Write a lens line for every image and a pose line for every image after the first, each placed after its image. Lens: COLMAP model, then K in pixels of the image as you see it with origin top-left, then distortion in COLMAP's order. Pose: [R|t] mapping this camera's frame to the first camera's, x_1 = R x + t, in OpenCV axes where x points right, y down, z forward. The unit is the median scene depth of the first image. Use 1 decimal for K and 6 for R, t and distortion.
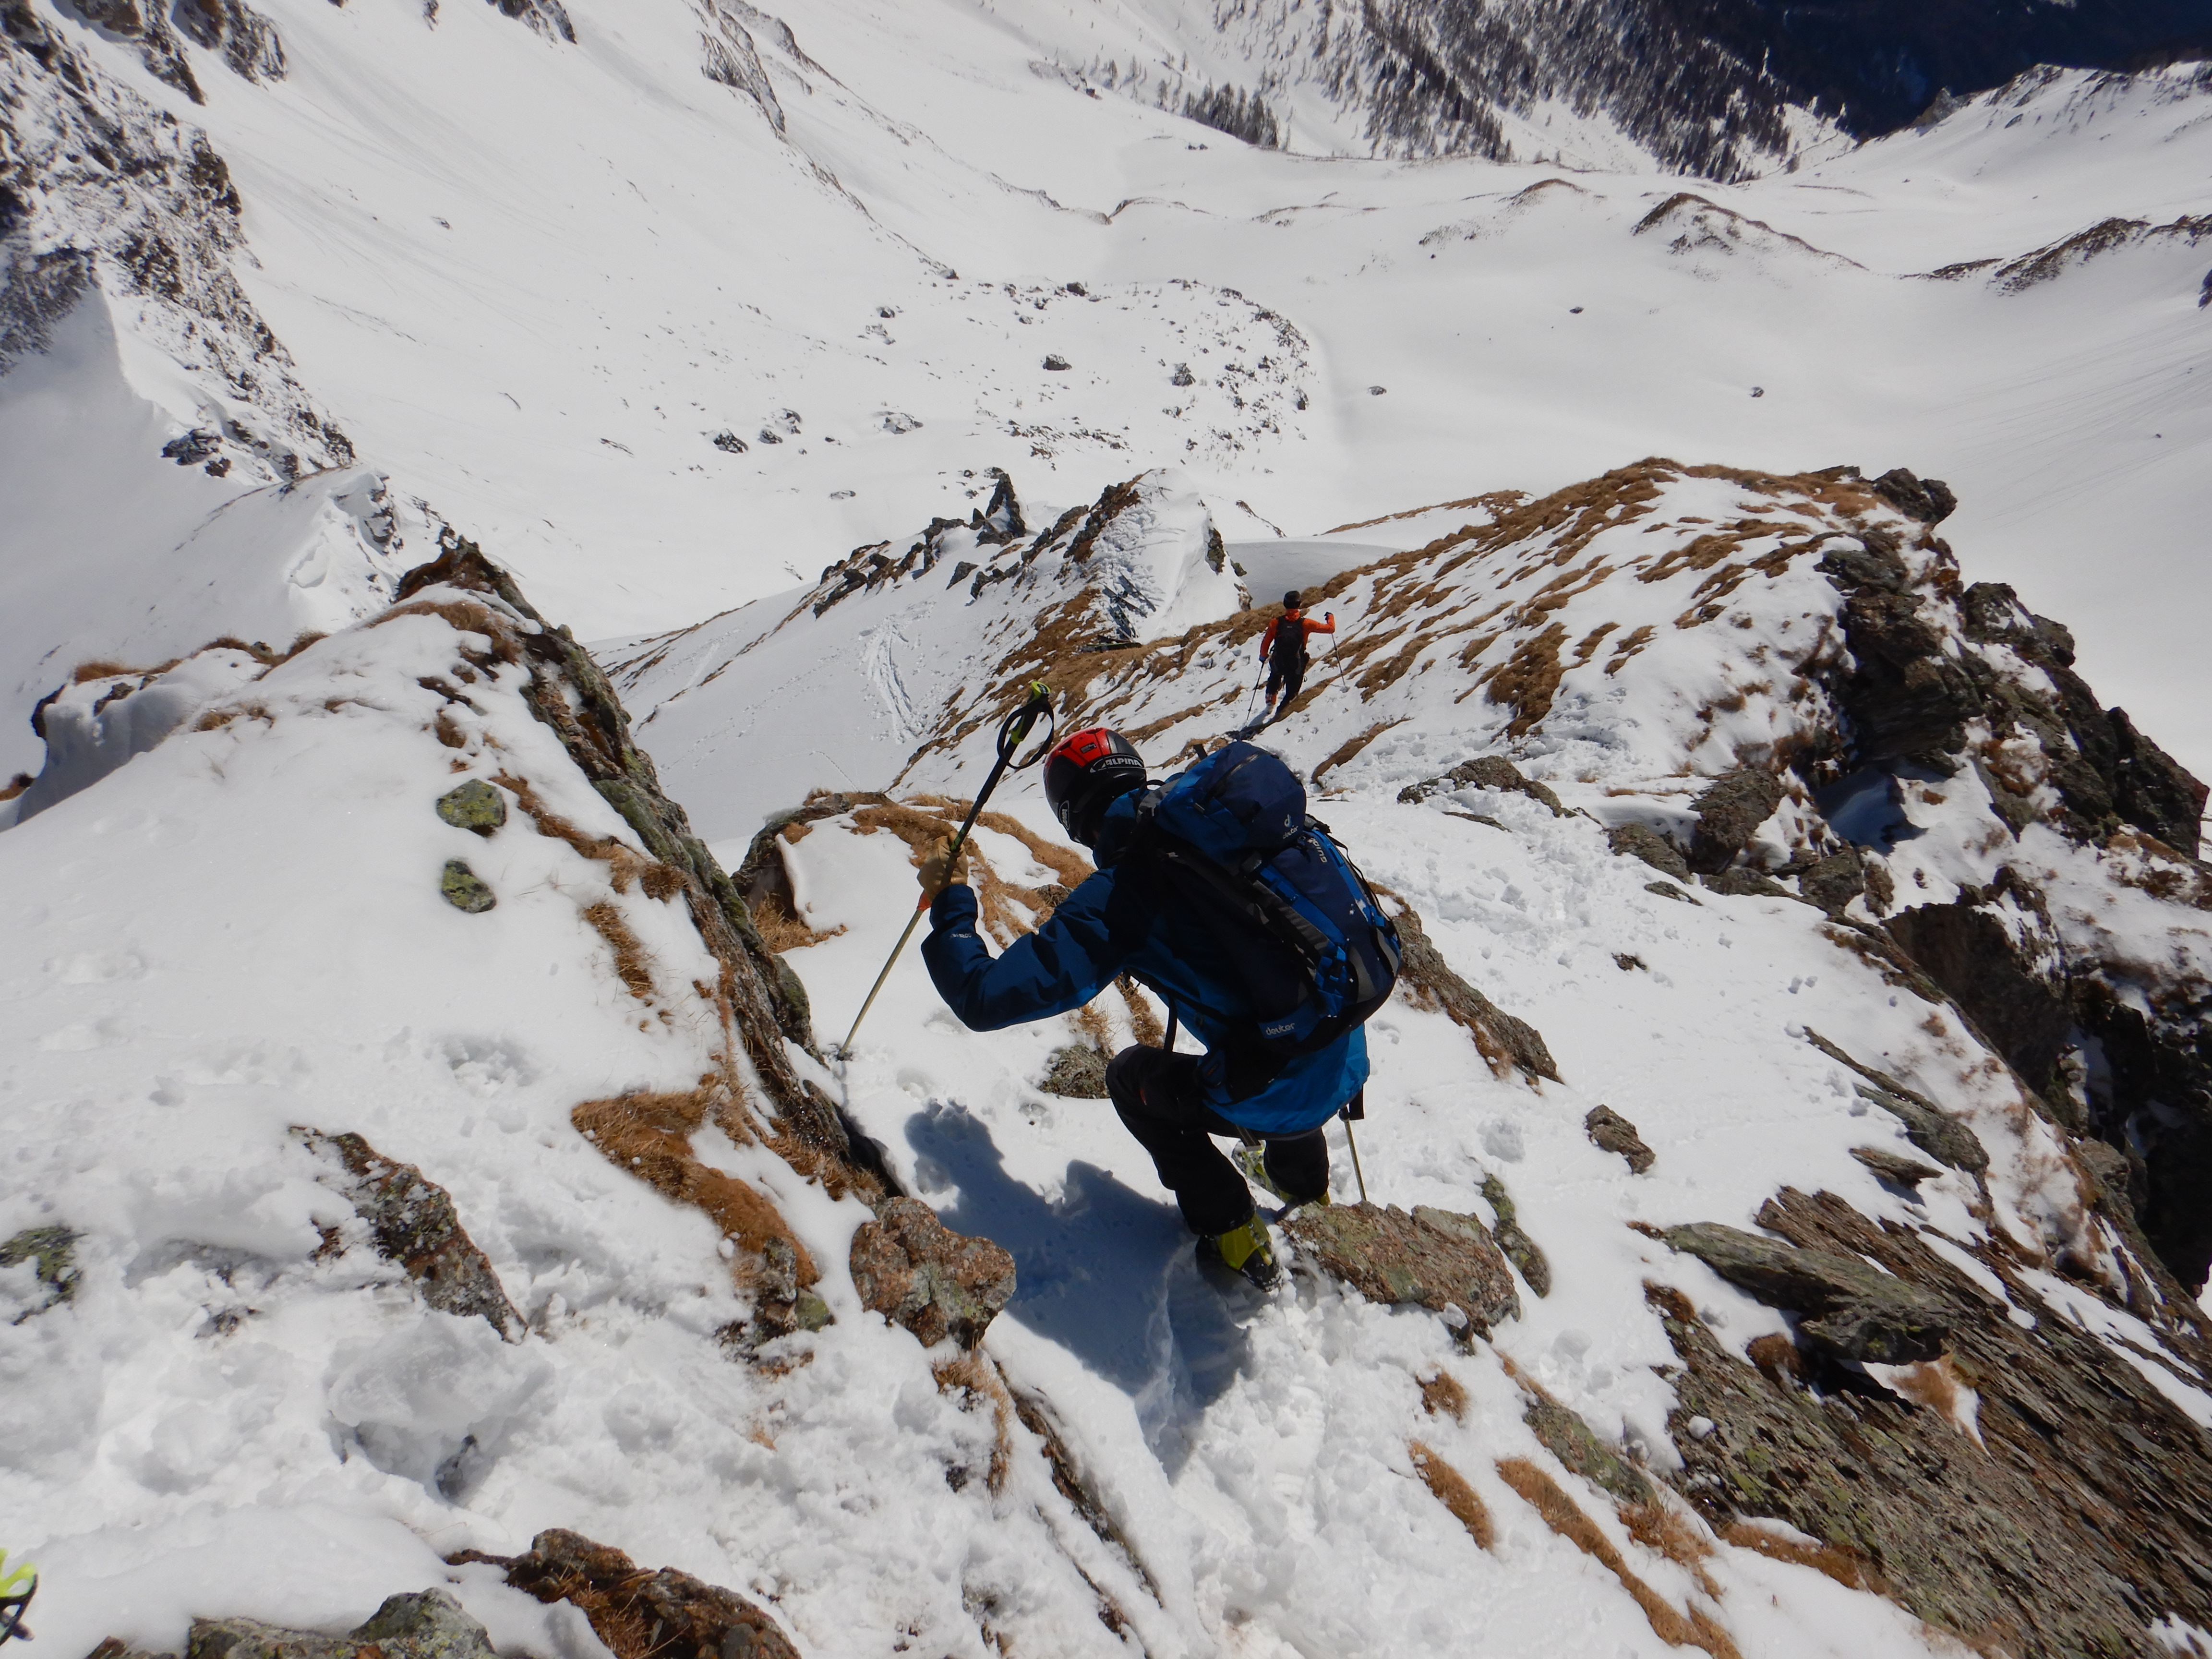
lens RADIAL K [[1562.1, 0, 1104.0], [0, 1562.1, 827.3], [0, 0, 1]] dist [0.005262, -0.003912]
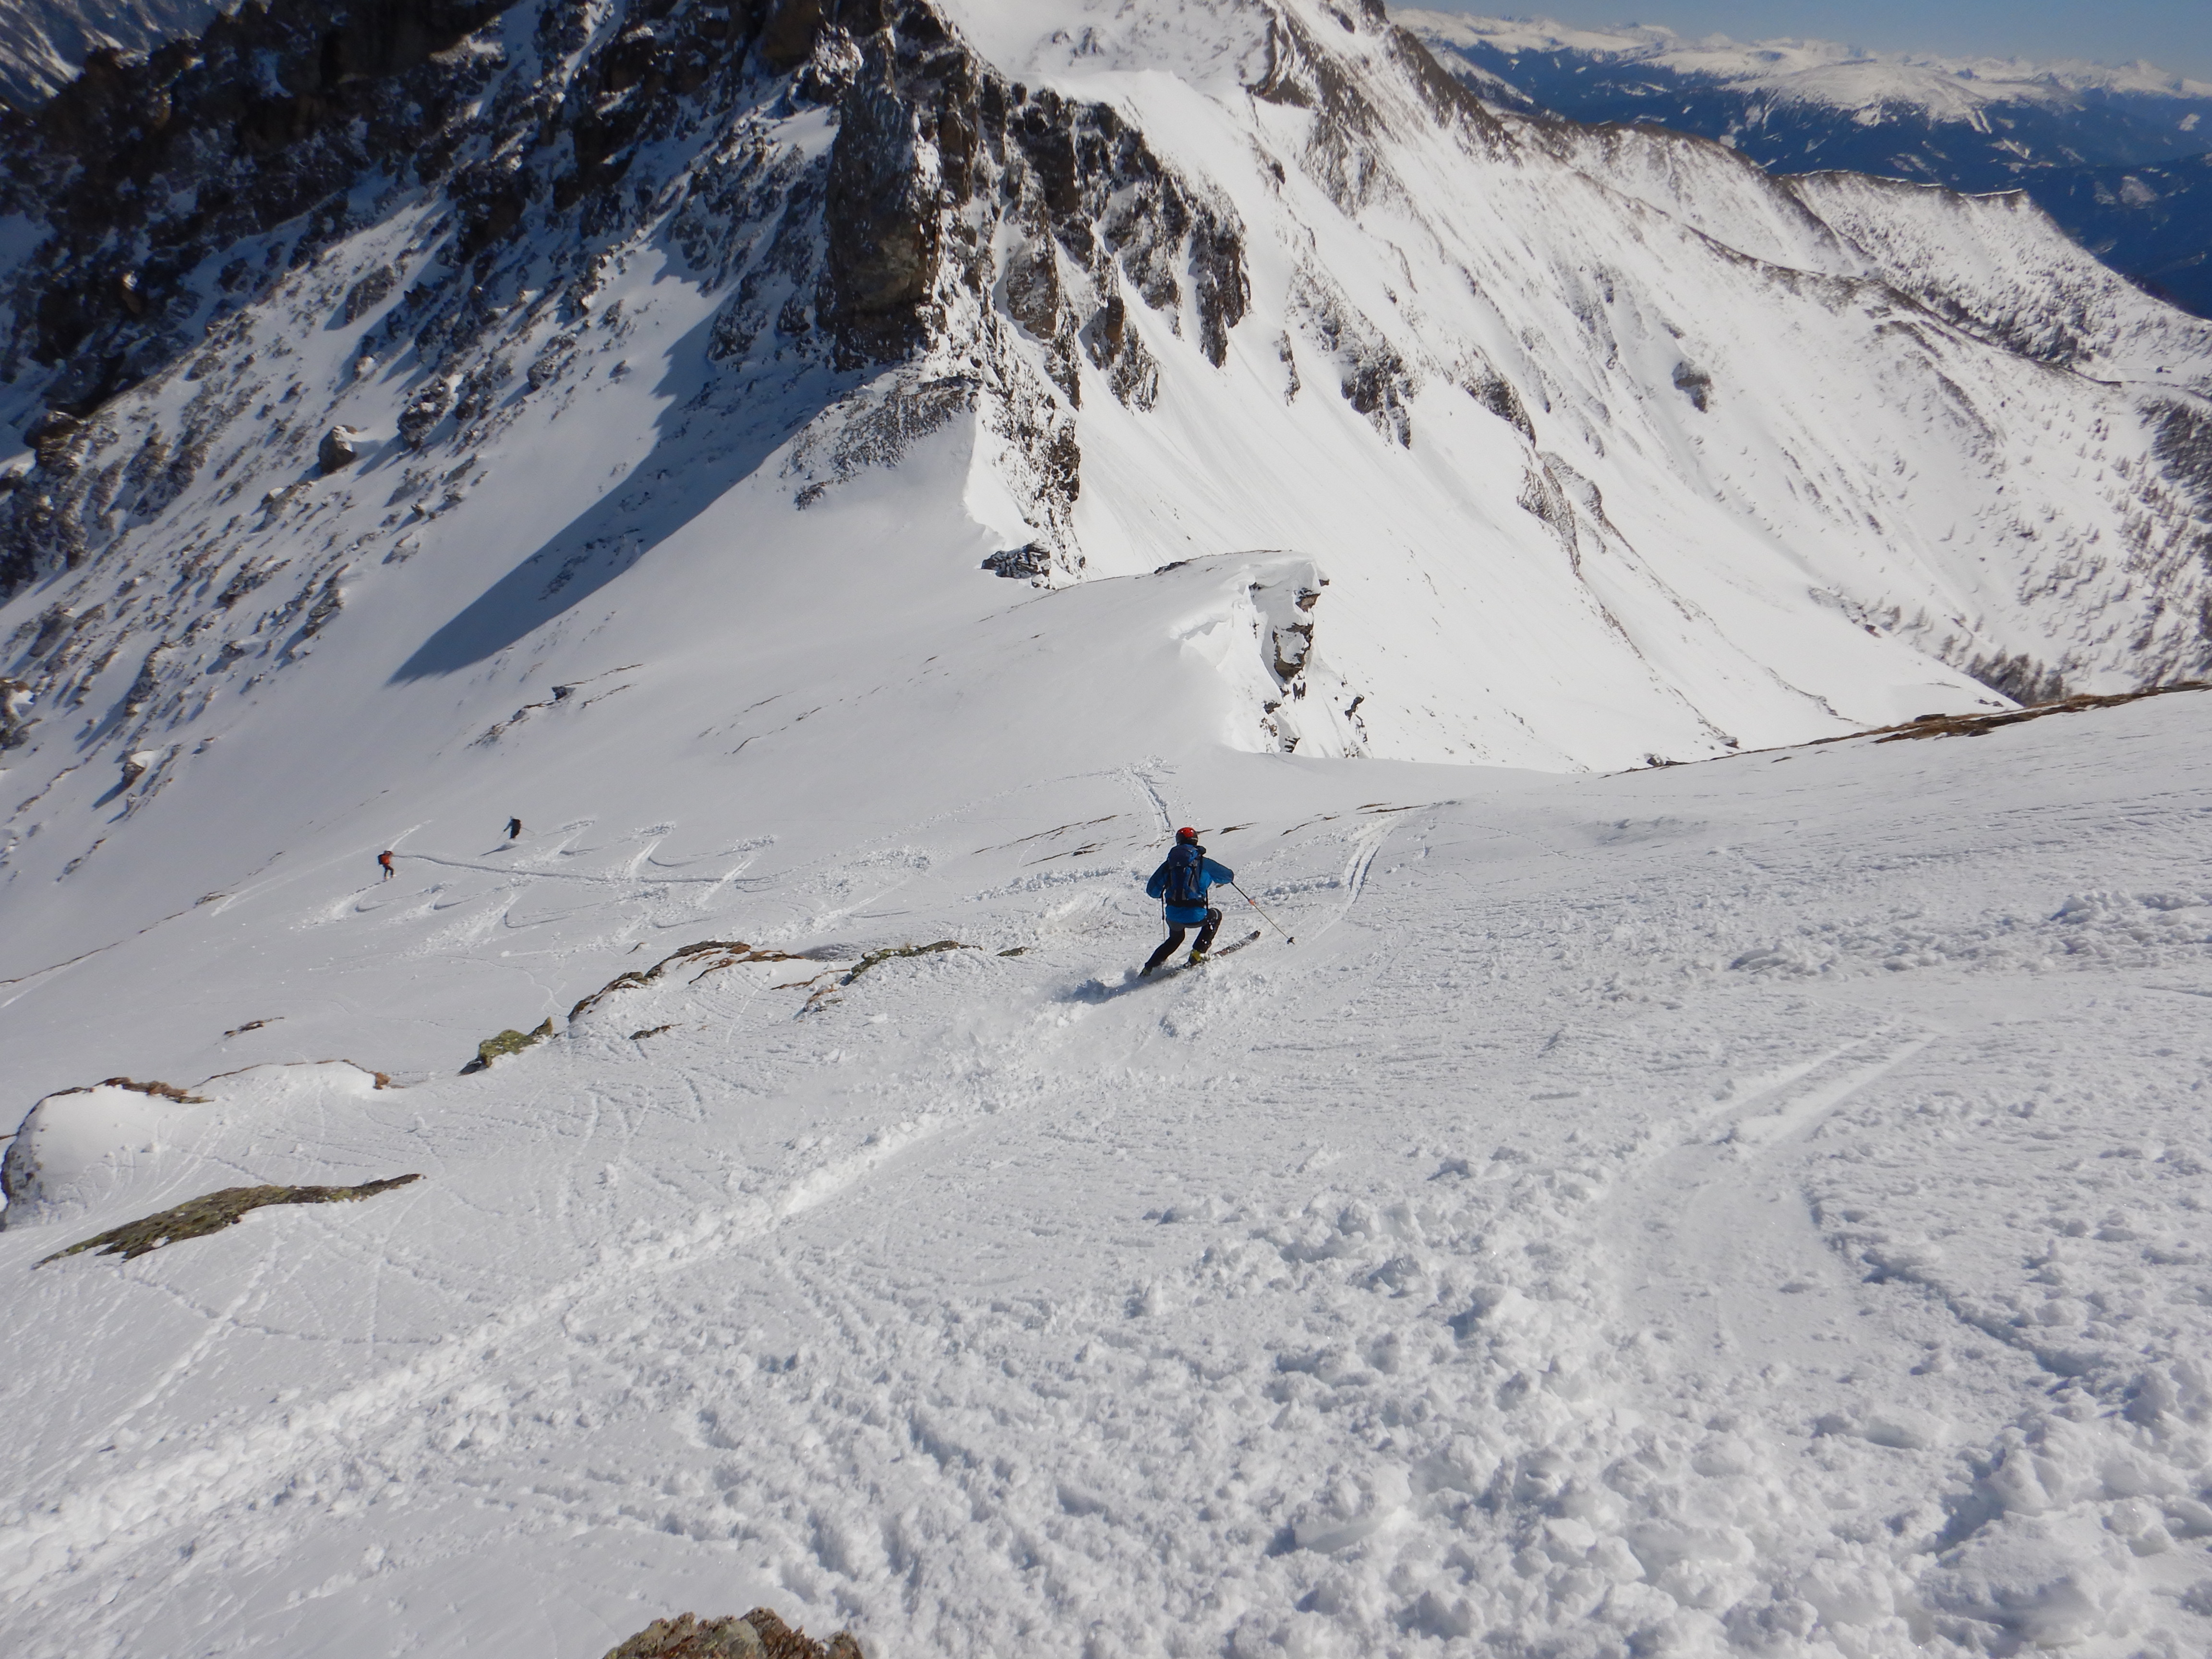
lens RADIAL K [[1562.1, 0, 1104.4], [0, 1562.1, 831.7], [0, 0, 1]] dist [0.005262, -0.003912]
pose [[0.890551, 0.253678, -0.377580, -0.056093], [-0.349452, 0.912919, -0.210860, 0.004575], [0.291209, 0.319728, 0.901649, 0.091604]]
